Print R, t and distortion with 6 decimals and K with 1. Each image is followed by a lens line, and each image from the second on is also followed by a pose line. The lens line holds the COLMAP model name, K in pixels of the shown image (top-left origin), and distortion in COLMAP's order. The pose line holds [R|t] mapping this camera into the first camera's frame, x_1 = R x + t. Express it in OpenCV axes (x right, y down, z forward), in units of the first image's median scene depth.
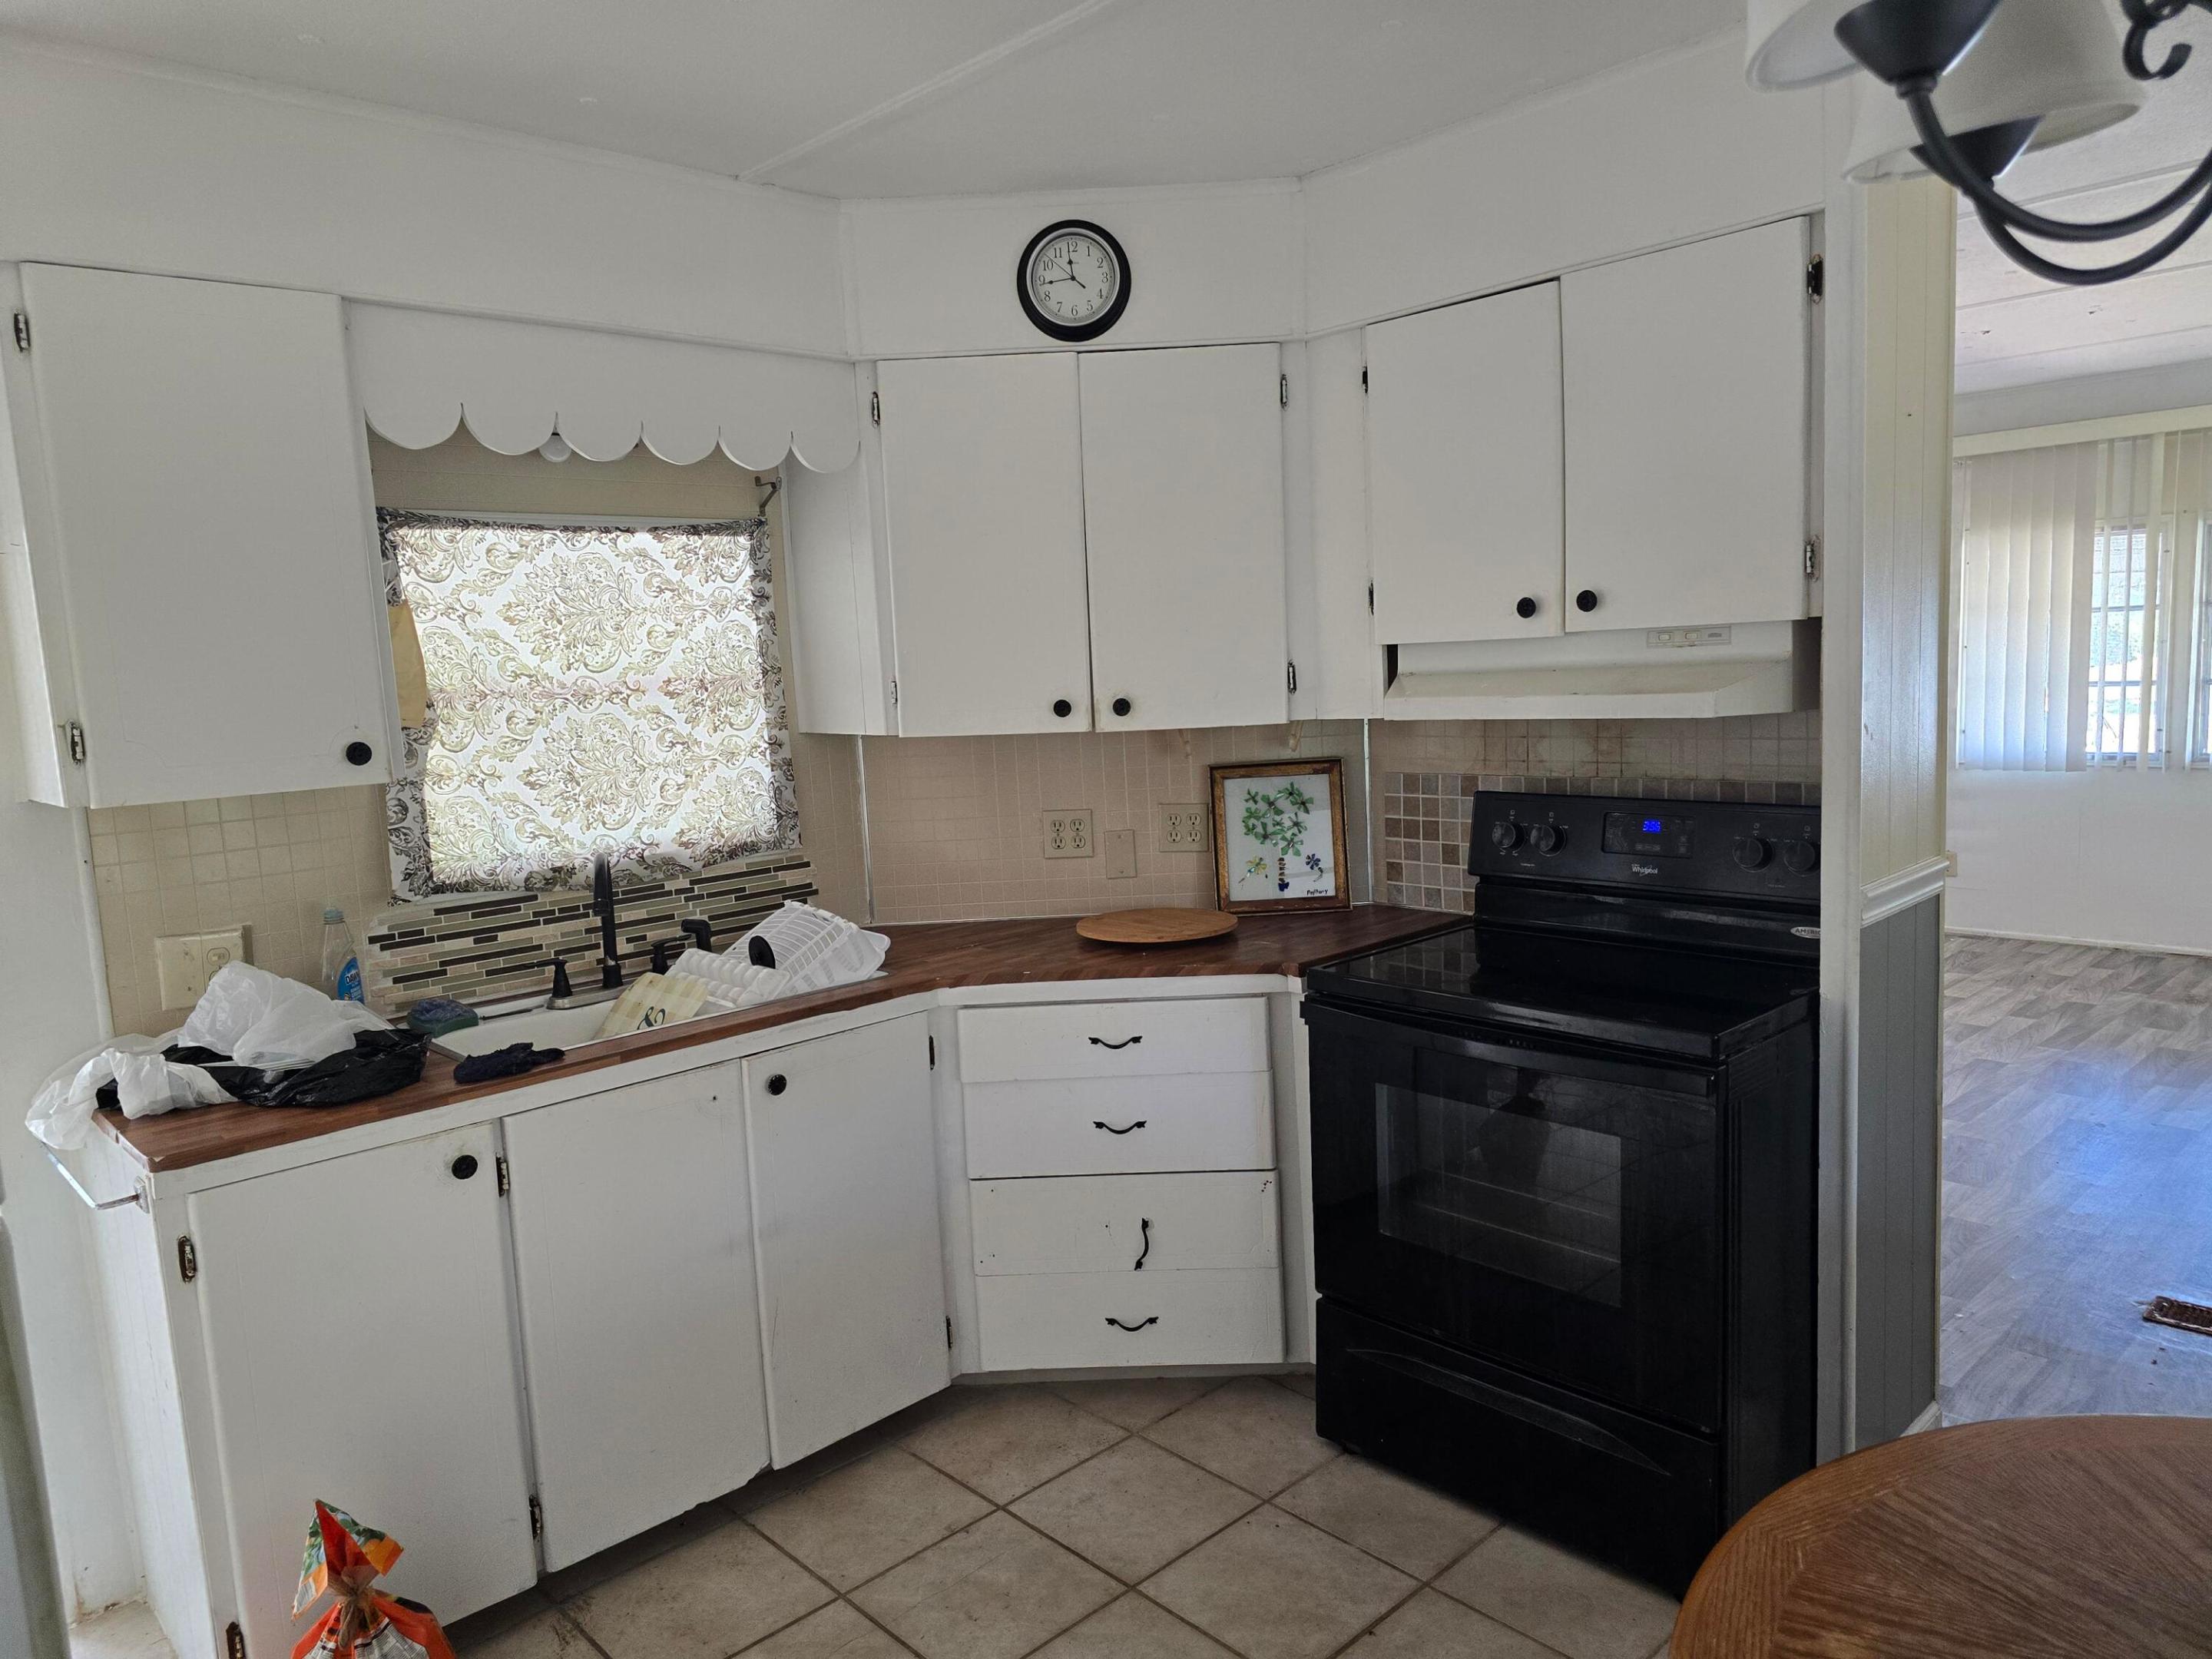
lens RADIAL K [[1458.5, 0, 1088.3], [0, 1458.5, 834.0], [0, 0, 1]] dist [0.034932, -0.035777]
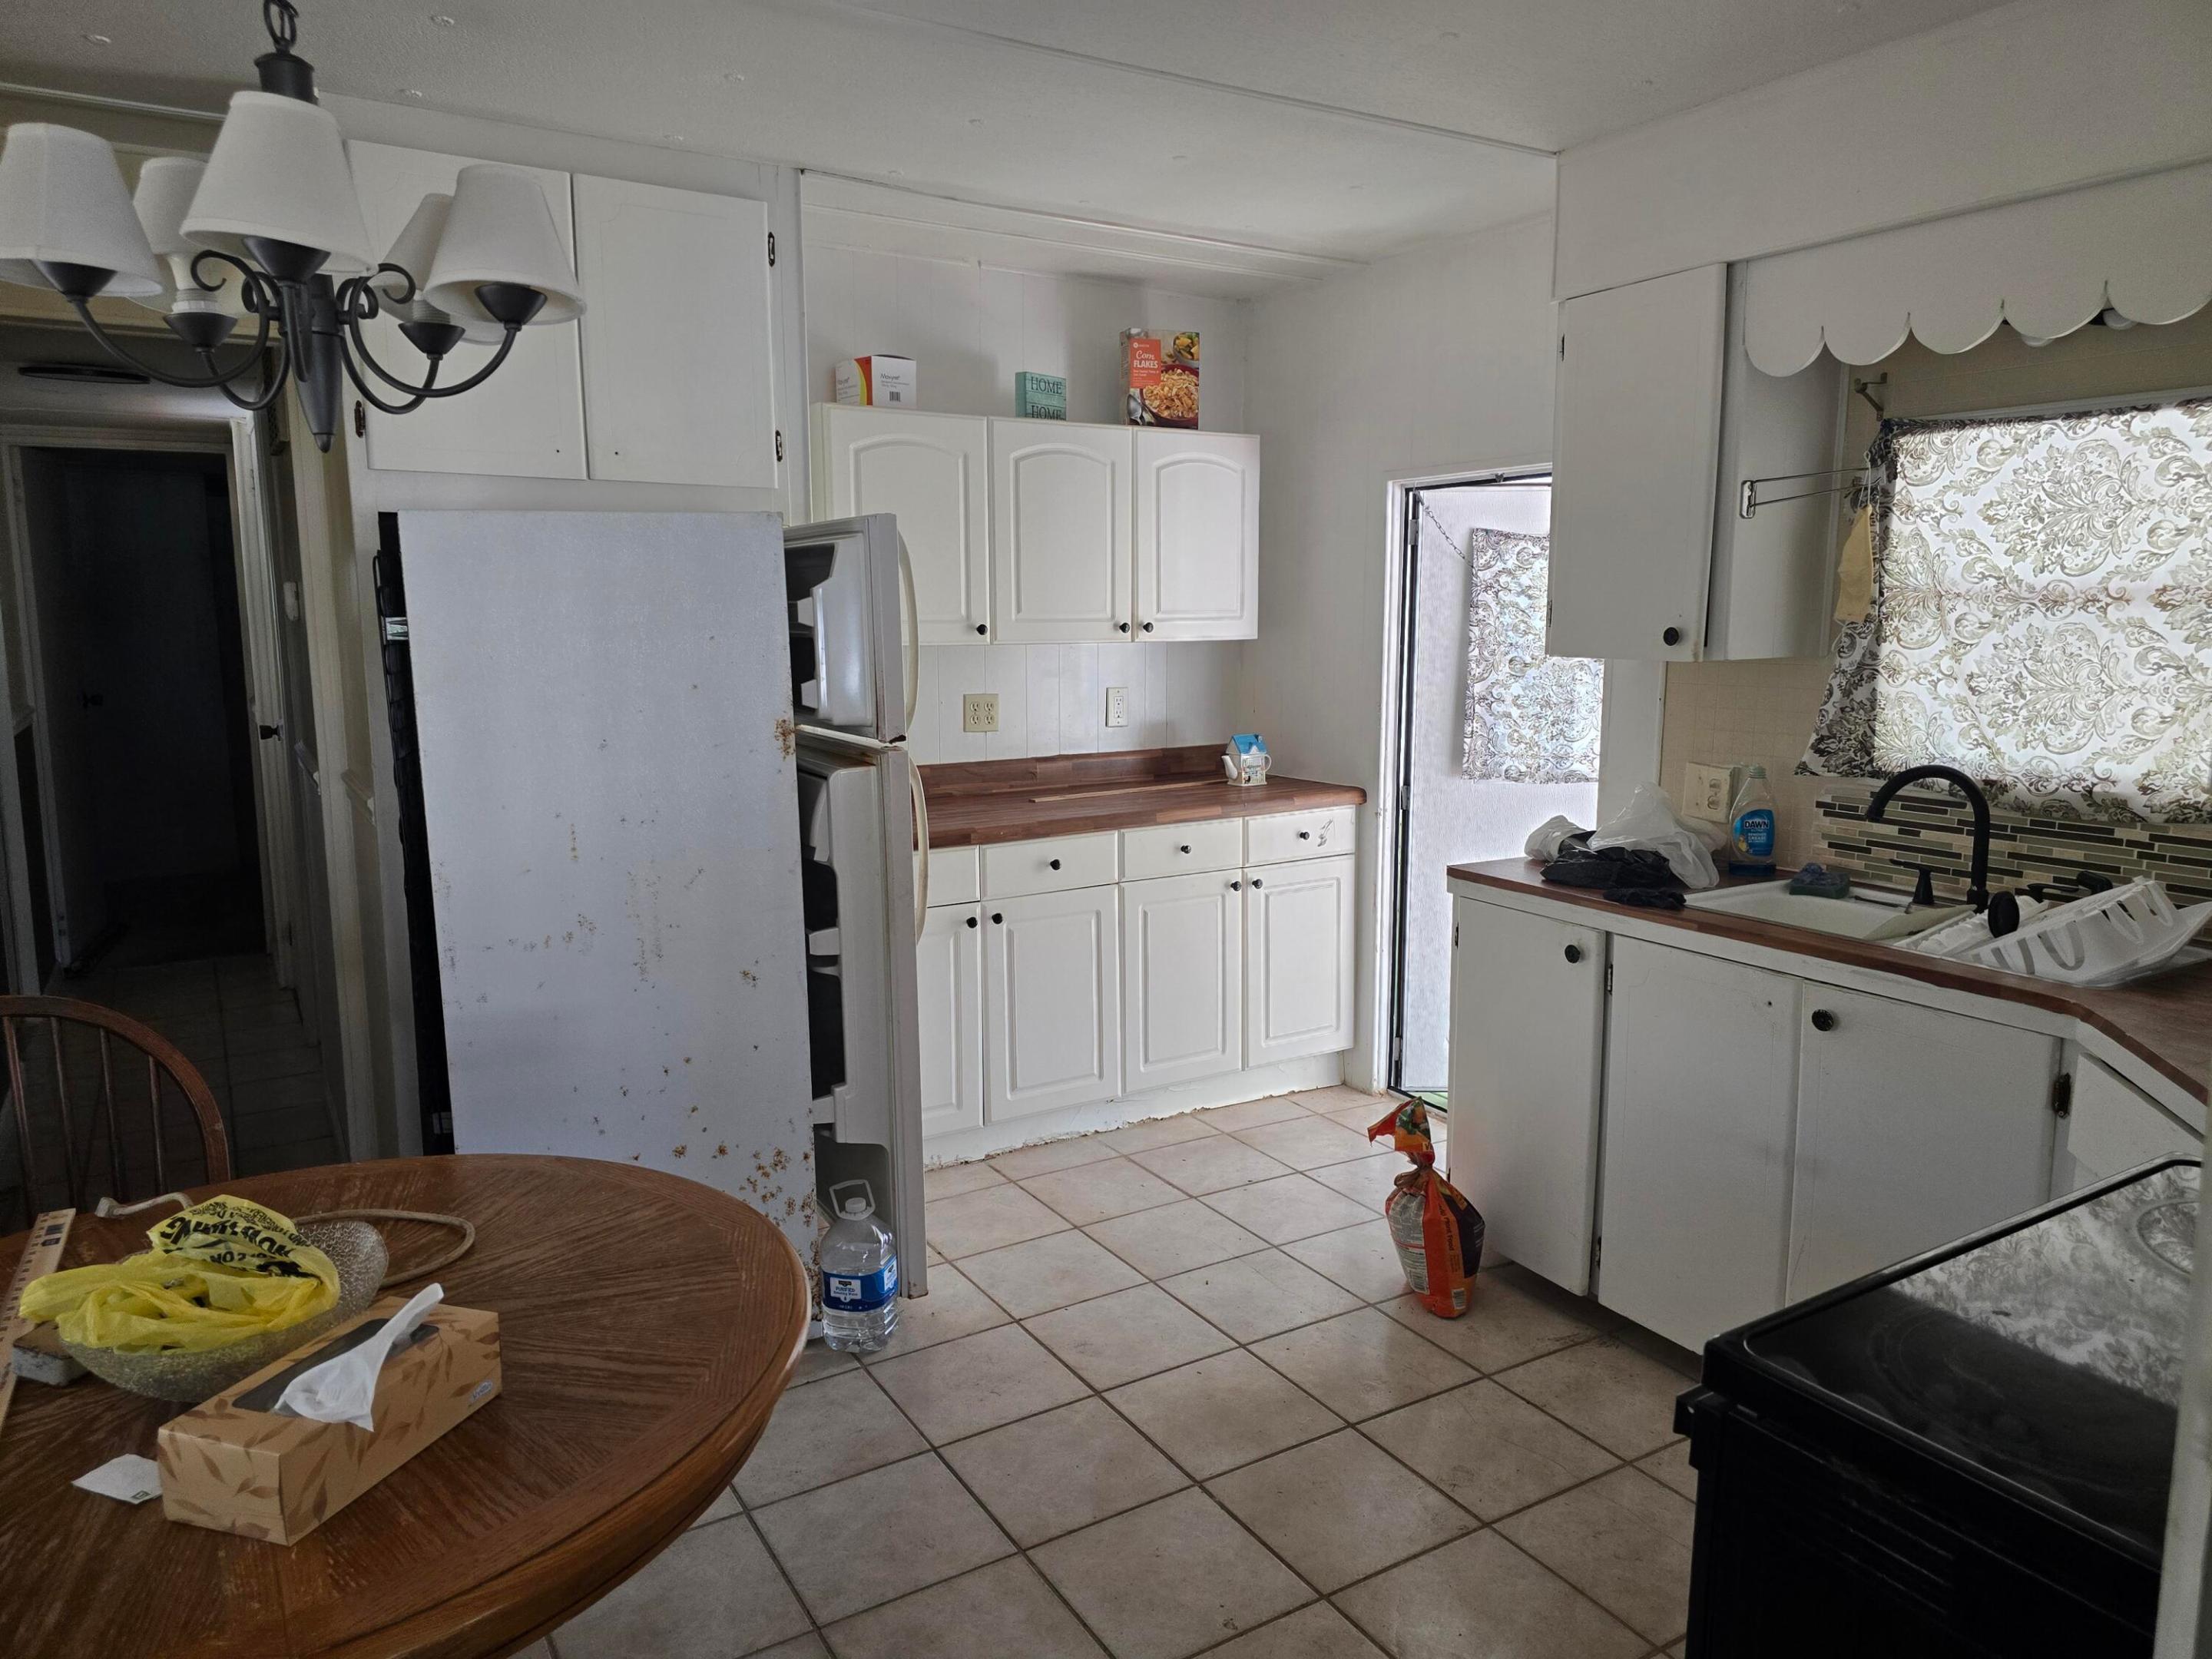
lens RADIAL K [[1458.5, 0, 1094.0], [0, 1458.5, 828.6], [0, 0, 1]] dist [0.034932, -0.035777]
pose [[-0.212789, 0.201674, -0.956059, 0.691578], [-0.102128, 0.968517, 0.227033, -0.105657], [0.971746, 0.145950, -0.185493, 0.618449]]
